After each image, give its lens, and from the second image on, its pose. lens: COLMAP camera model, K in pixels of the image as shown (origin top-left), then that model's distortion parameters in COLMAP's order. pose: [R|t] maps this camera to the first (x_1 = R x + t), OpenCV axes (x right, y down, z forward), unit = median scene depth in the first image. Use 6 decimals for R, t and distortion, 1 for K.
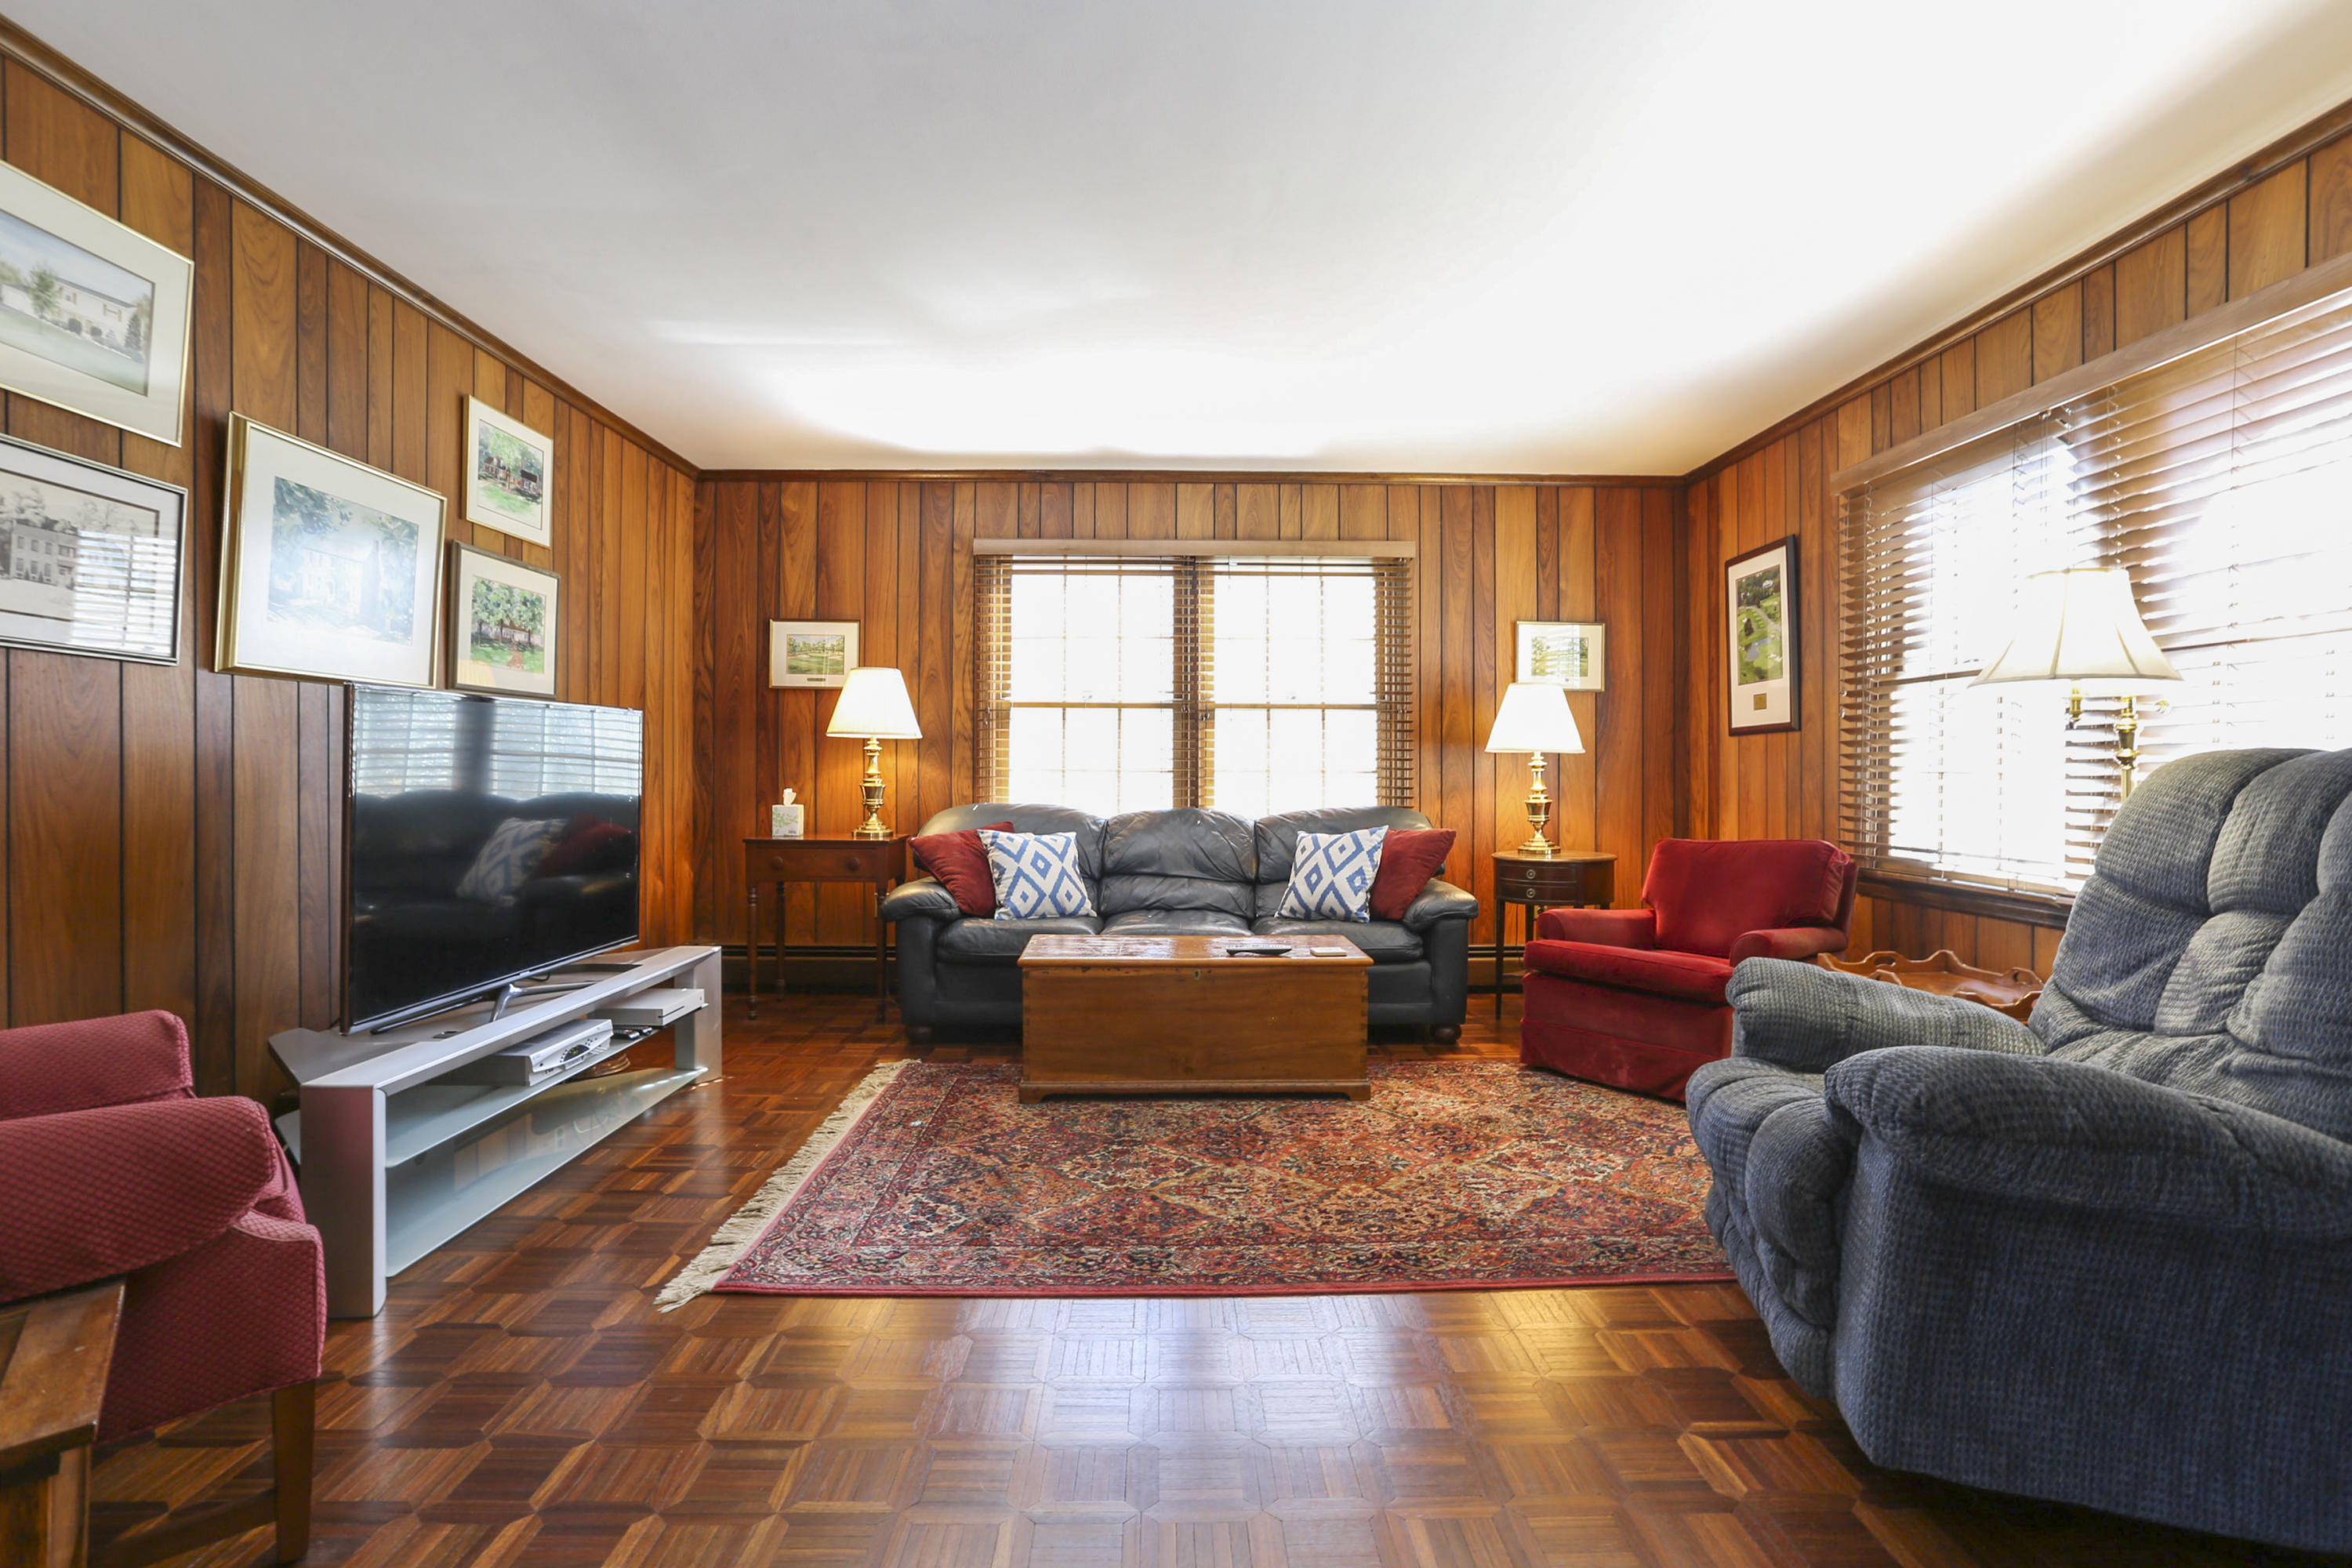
lens RADIAL K [[1133.4, 0, 1184.7], [0, 1133.4, 776.6], [0, 0, 1]] dist [-0.027500, 0.004971]
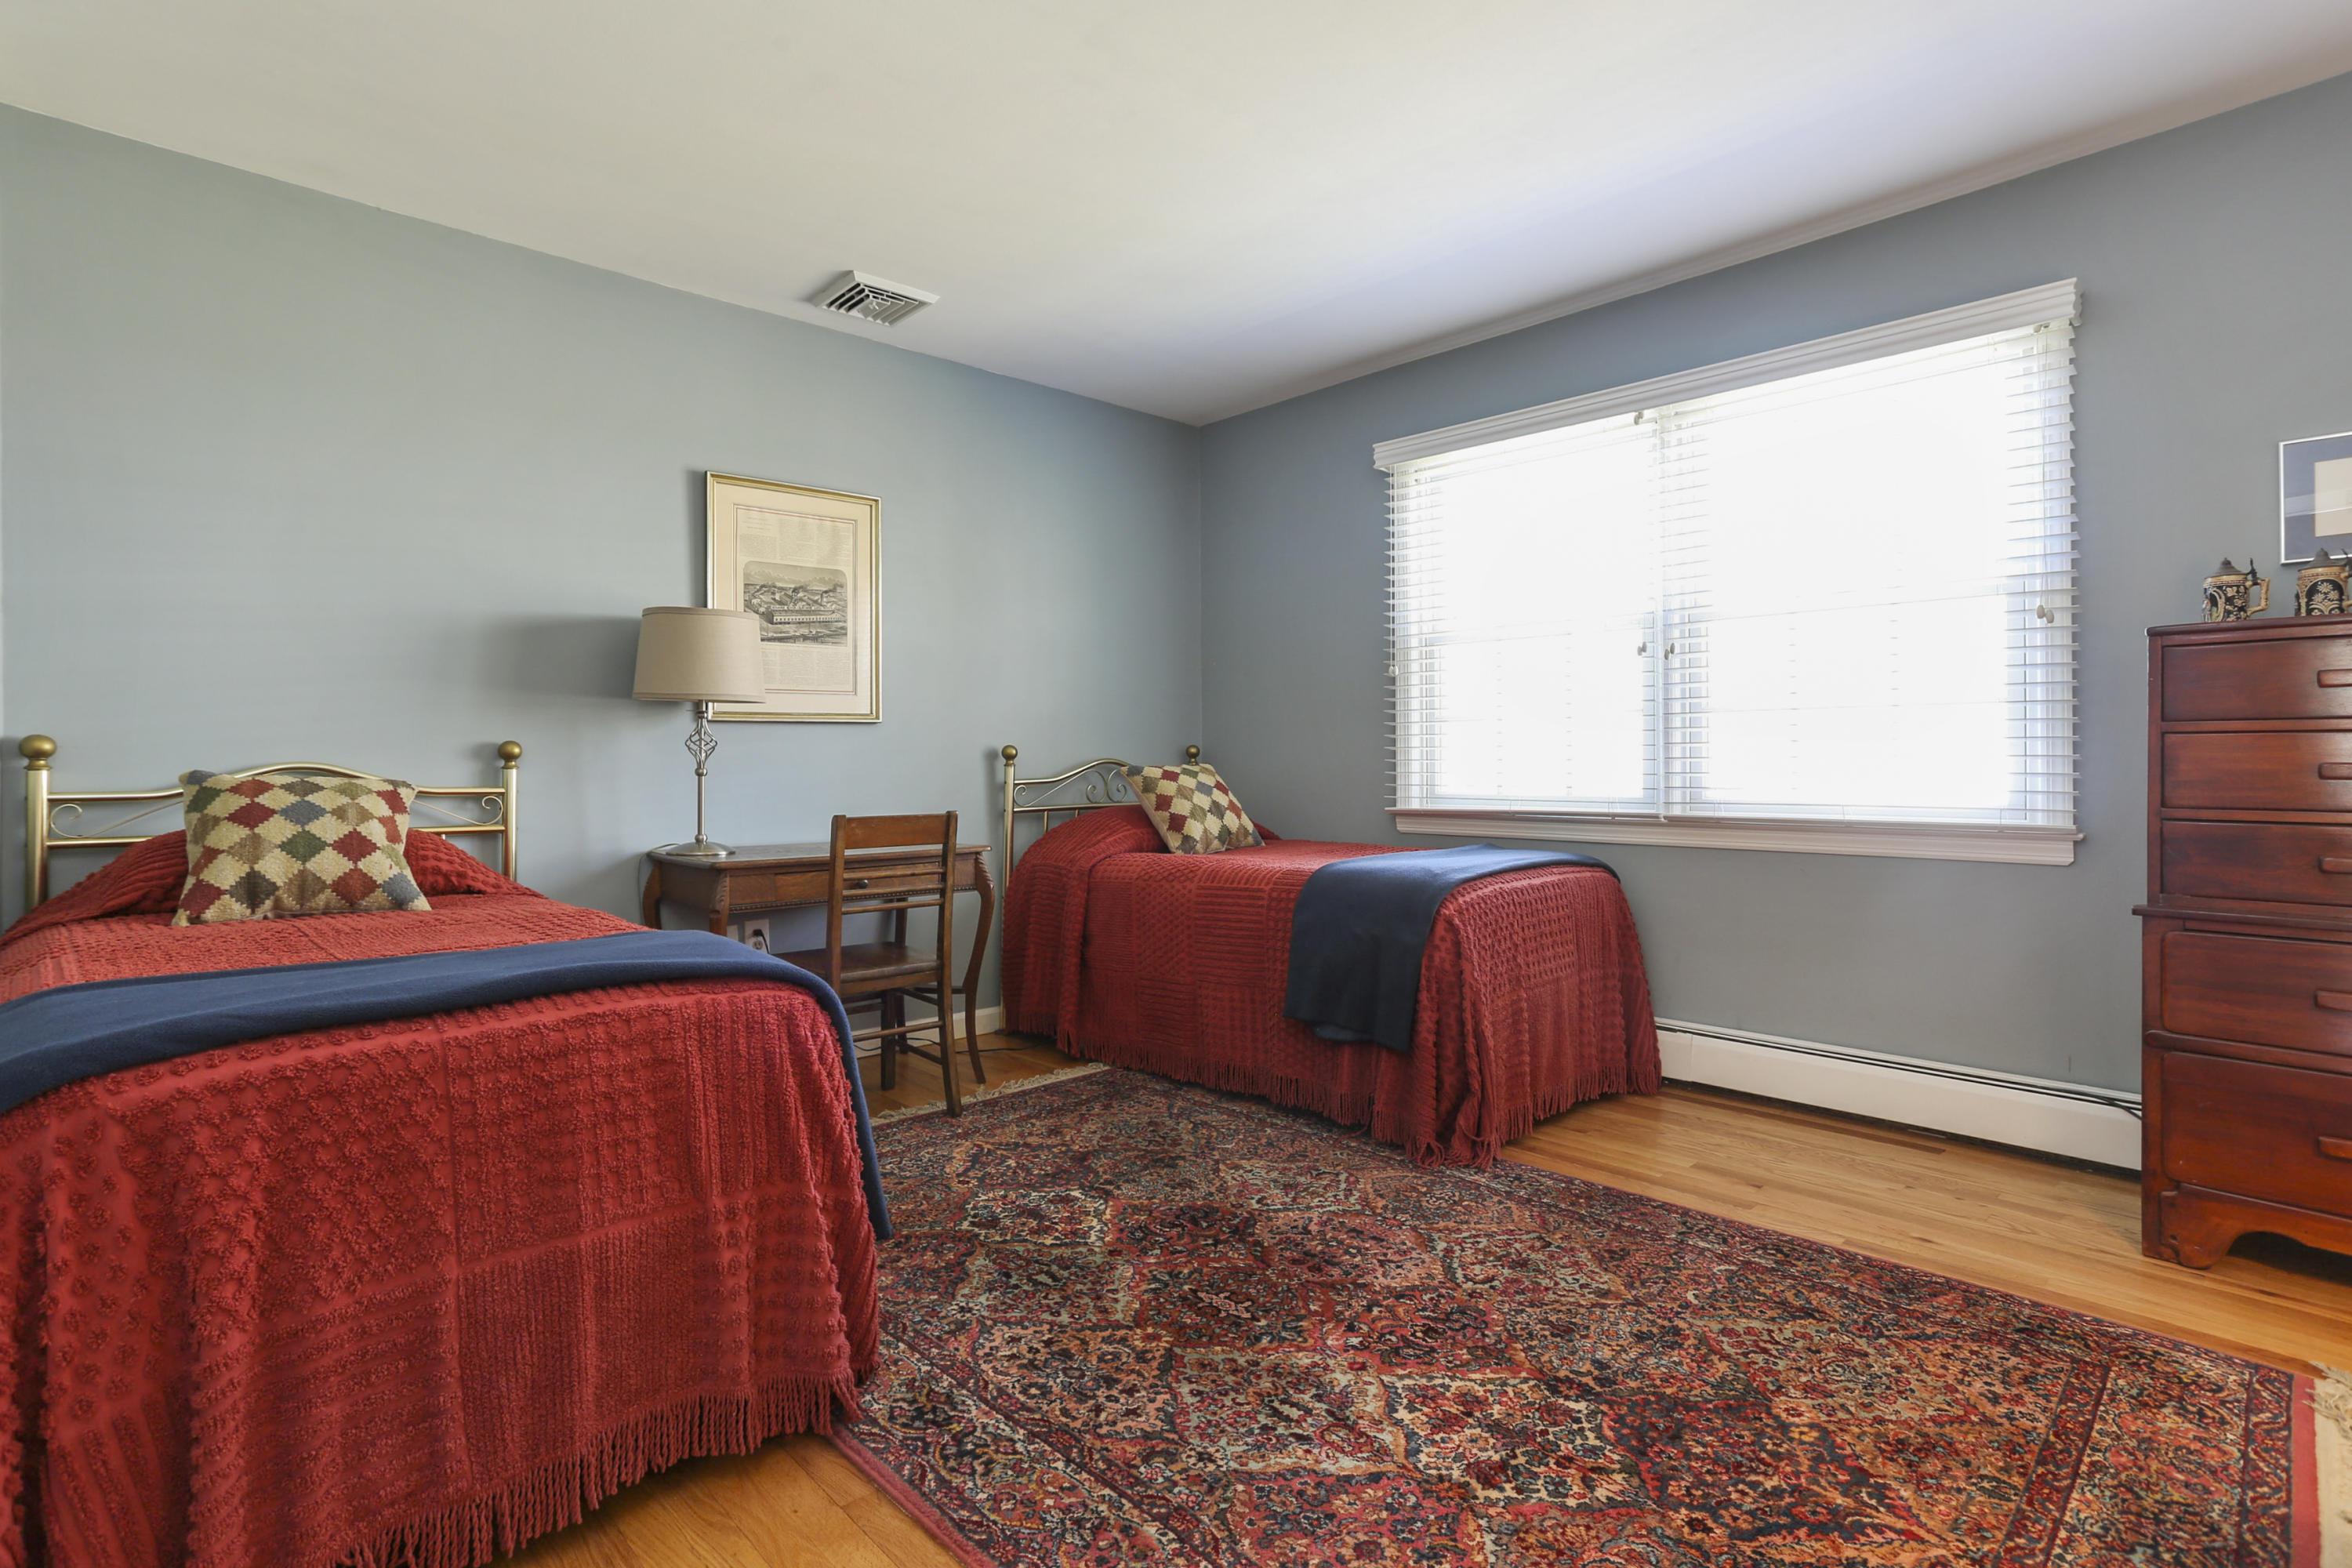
lens RADIAL K [[1133.4, 0, 1159.5], [0, 1133.4, 774.2], [0, 0, 1]] dist [-0.027500, 0.004971]
pose [[0.655241, -0.000074, -0.755420, 0.641860], [0.001802, 0.999997, 0.001465, 0.017393], [0.755418, -0.002321, 0.655239, 0.522601]]
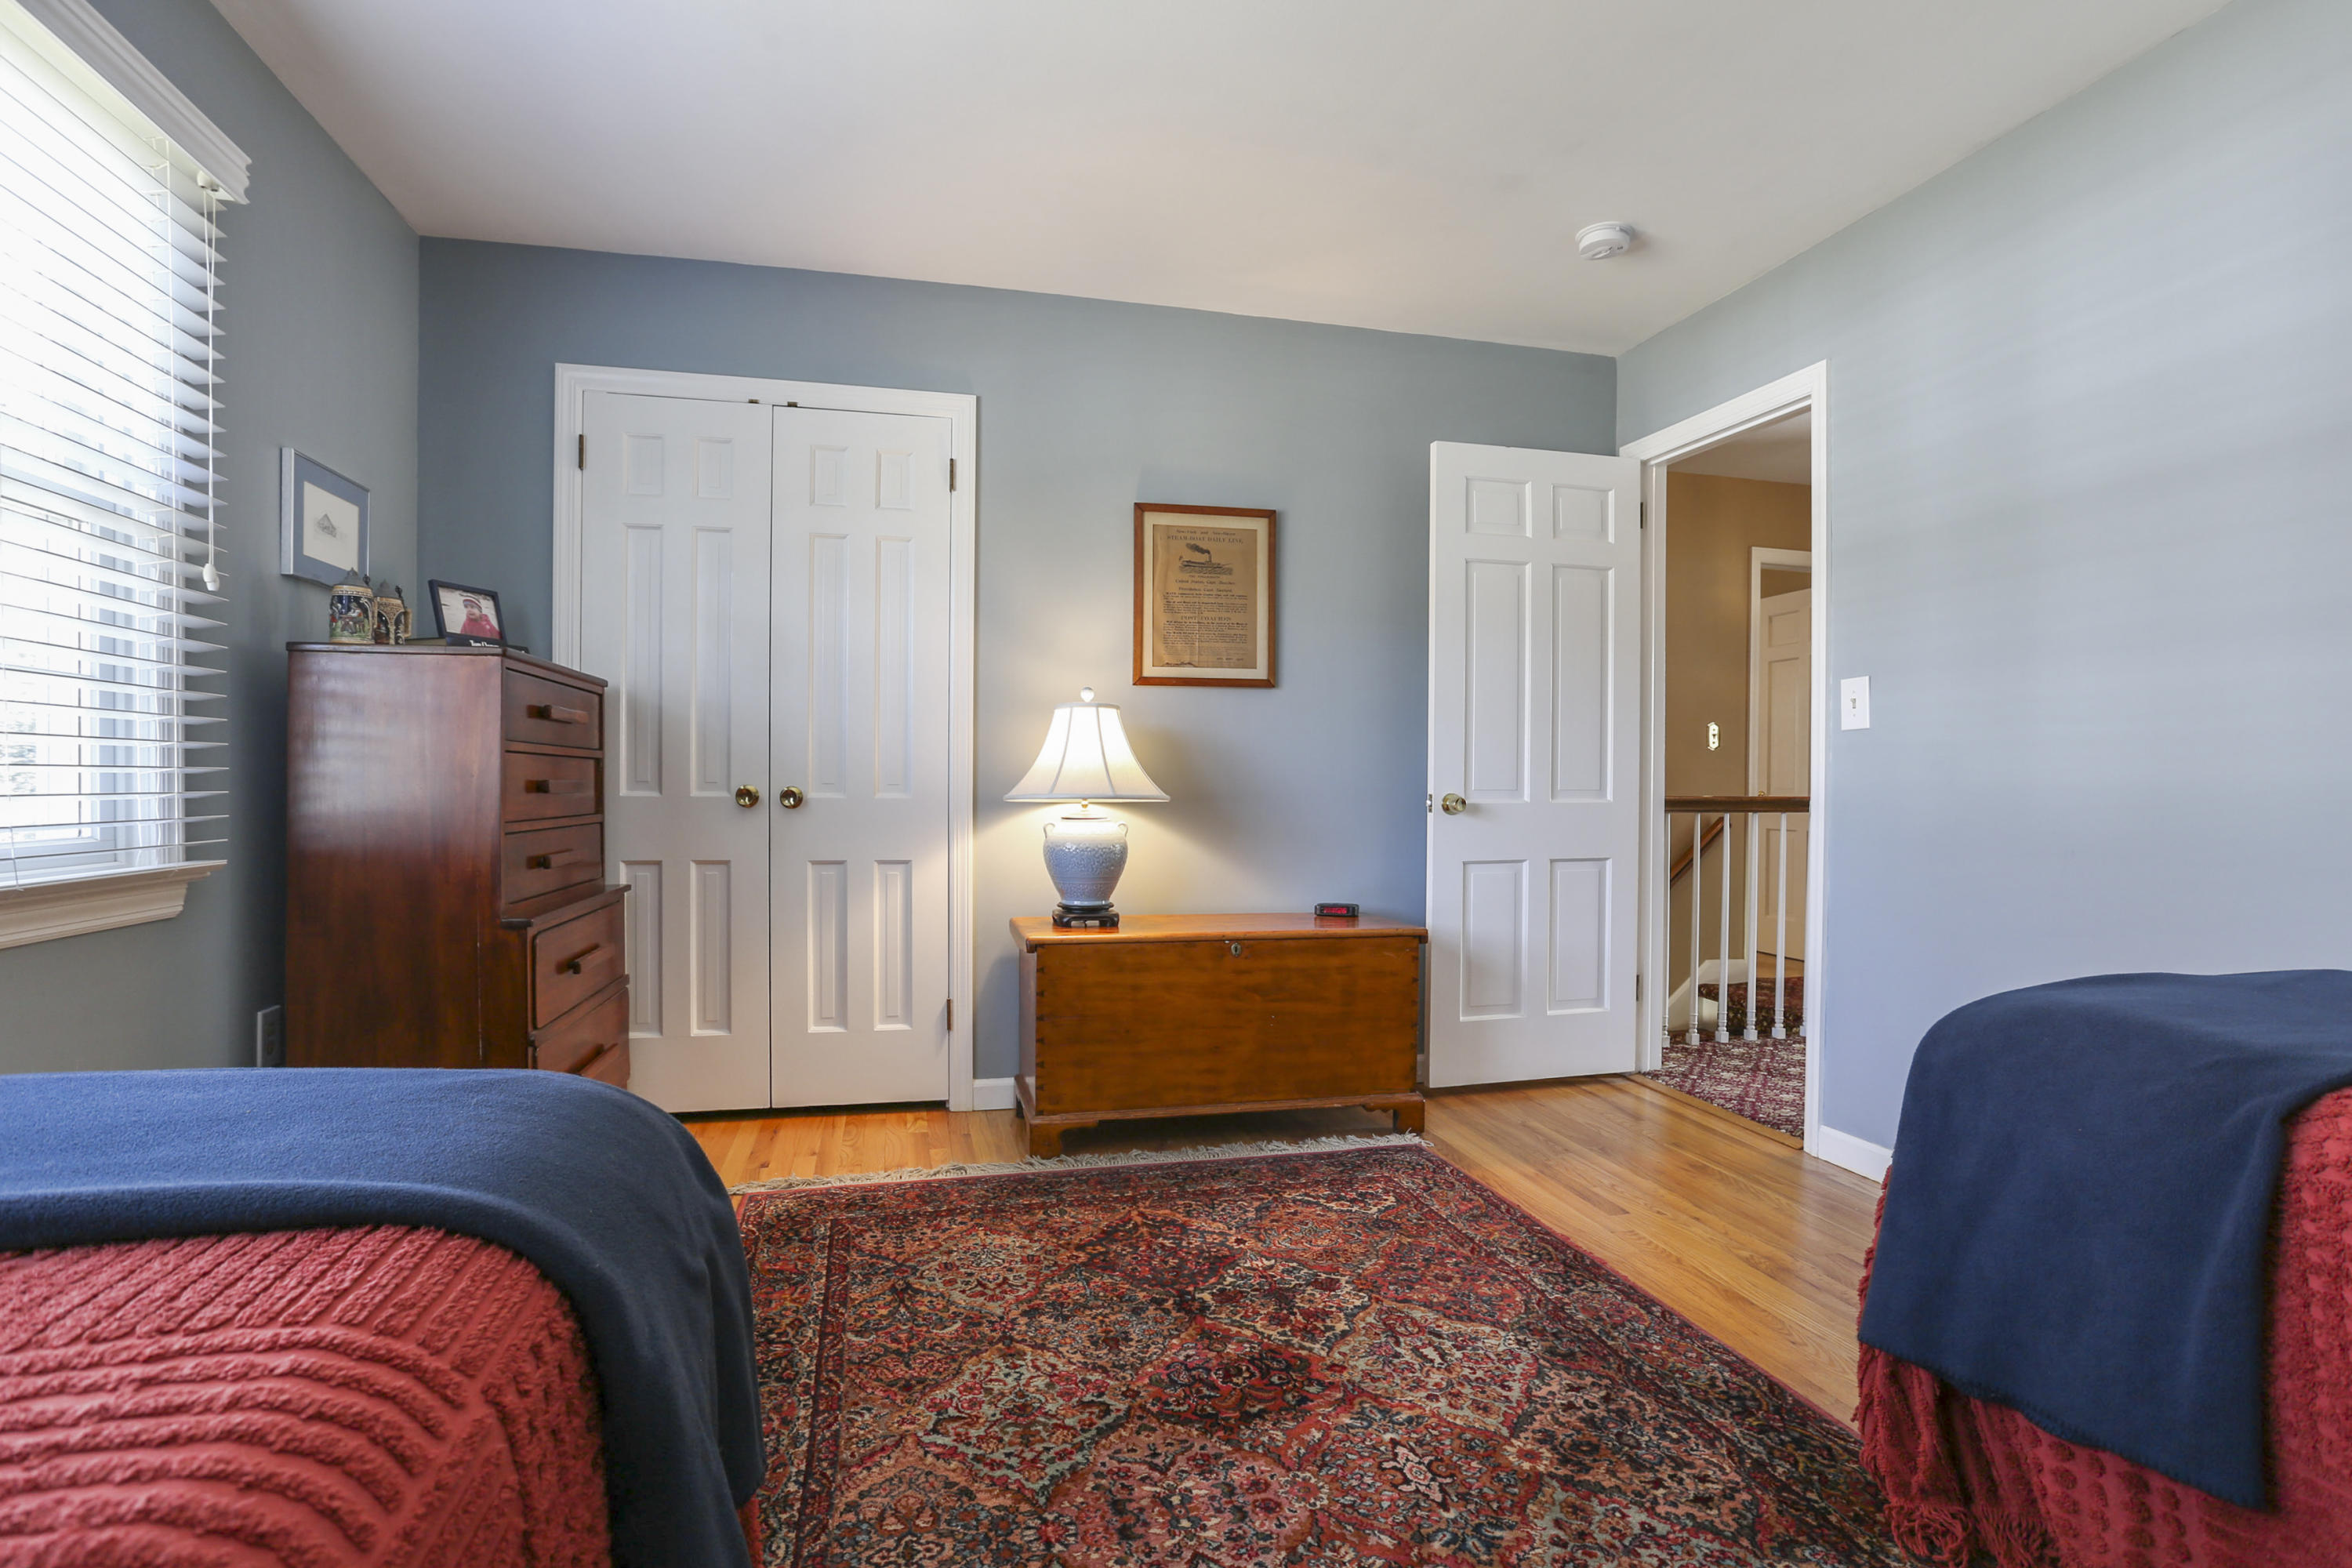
lens RADIAL K [[1133.4, 0, 1177.0], [0, 1133.4, 787.7], [0, 0, 1]] dist [-0.027500, 0.004971]
pose [[-0.214738, -0.008189, 0.976637, -0.359382], [-0.001584, 0.999966, 0.008036, 0.009105], [-0.976670, 0.000179, -0.214744, 1.237302]]
